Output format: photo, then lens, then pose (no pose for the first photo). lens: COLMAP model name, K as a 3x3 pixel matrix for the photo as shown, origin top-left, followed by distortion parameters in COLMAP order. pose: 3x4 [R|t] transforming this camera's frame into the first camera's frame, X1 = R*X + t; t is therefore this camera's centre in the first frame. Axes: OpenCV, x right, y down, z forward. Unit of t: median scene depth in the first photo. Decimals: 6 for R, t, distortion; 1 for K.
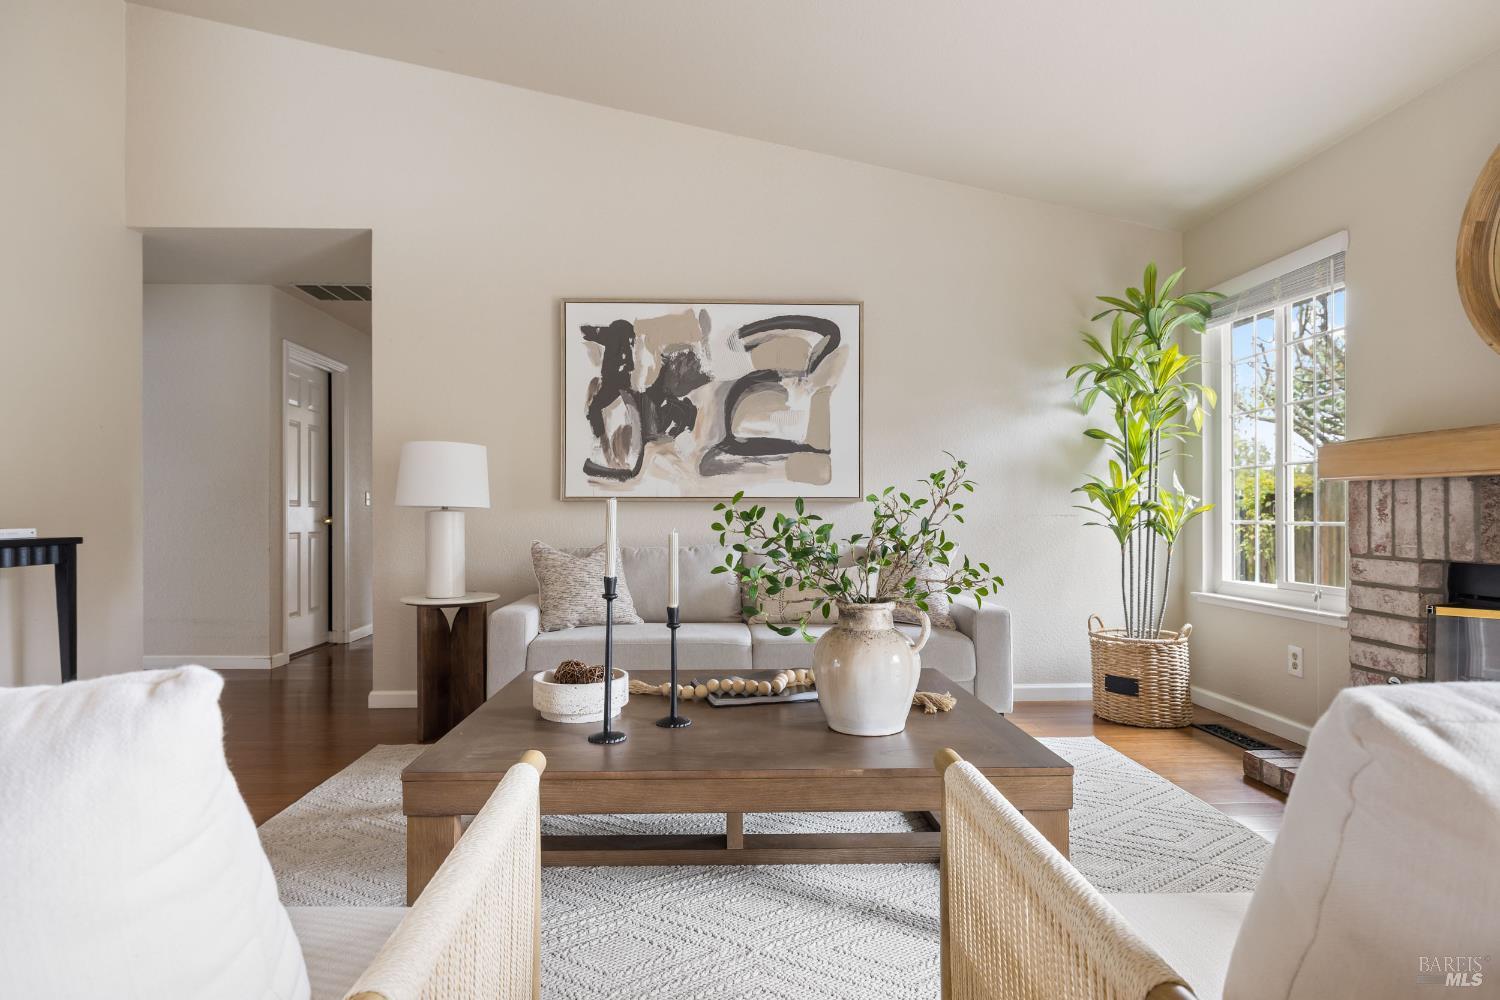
lens RADIAL K [[780.3, 0, 748.0], [0, 780.3, 505.1], [0, 0, 1]] dist [-0.000224, 0.000018]
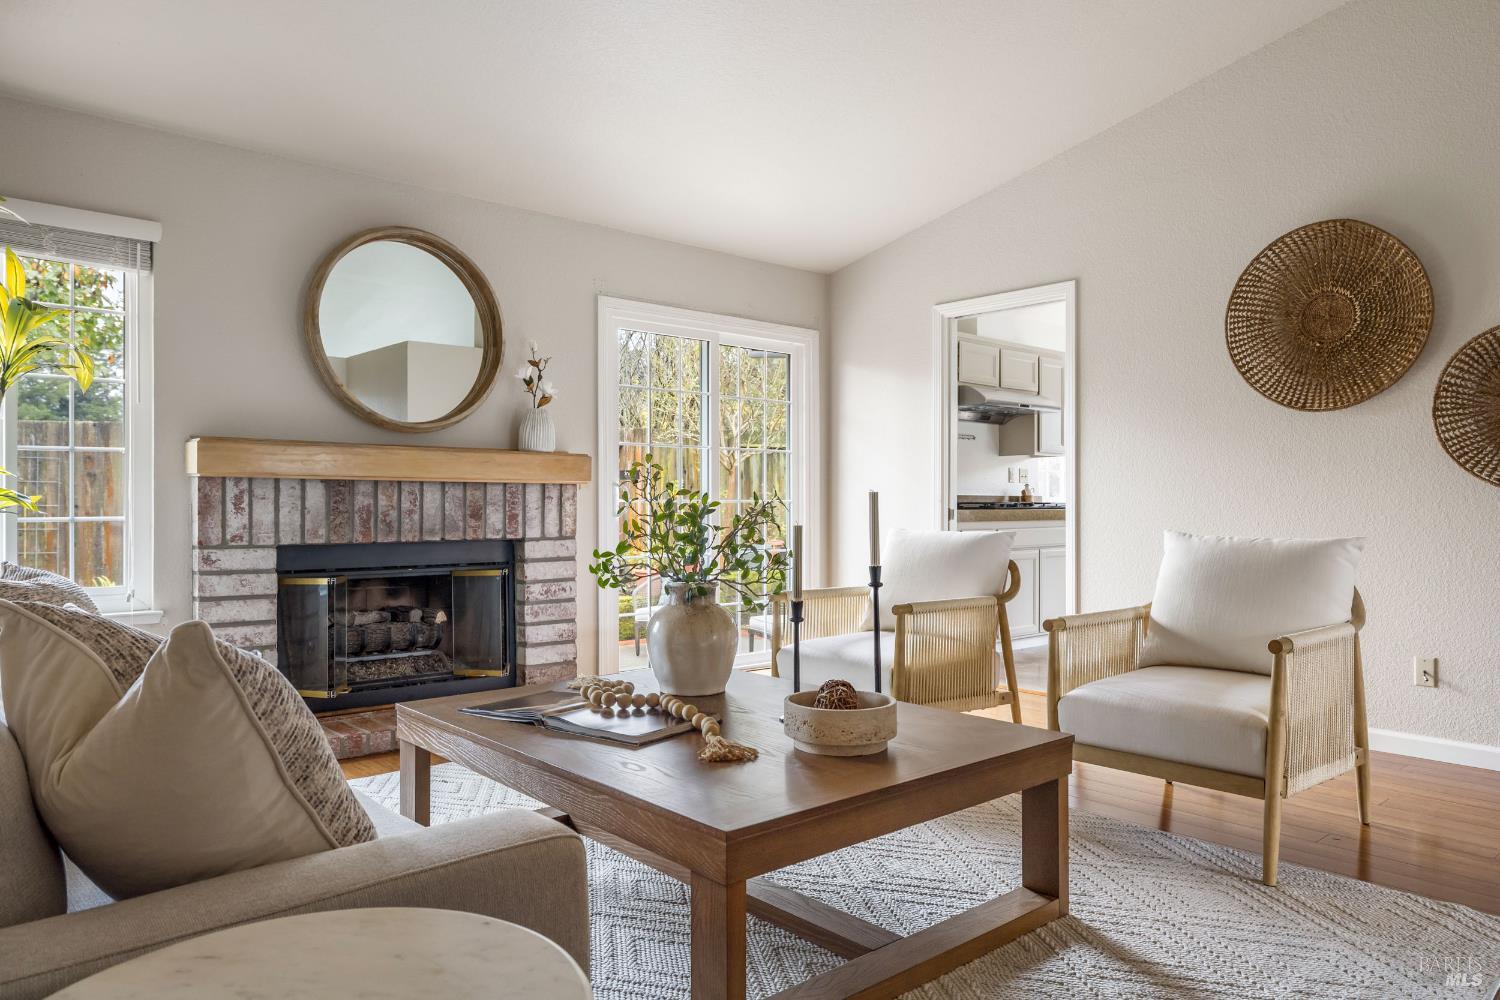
lens RADIAL K [[1016.5, 0, 750.9], [0, 1016.5, 506.5], [0, 0, 1]] dist [-0.001090, -0.000061]
pose [[-0.633055, -0.001841, 0.774105, -0.805091], [-0.008069, 0.999959, -0.004220, 0.010083], [-0.774065, -0.008918, -0.633043, 1.401066]]
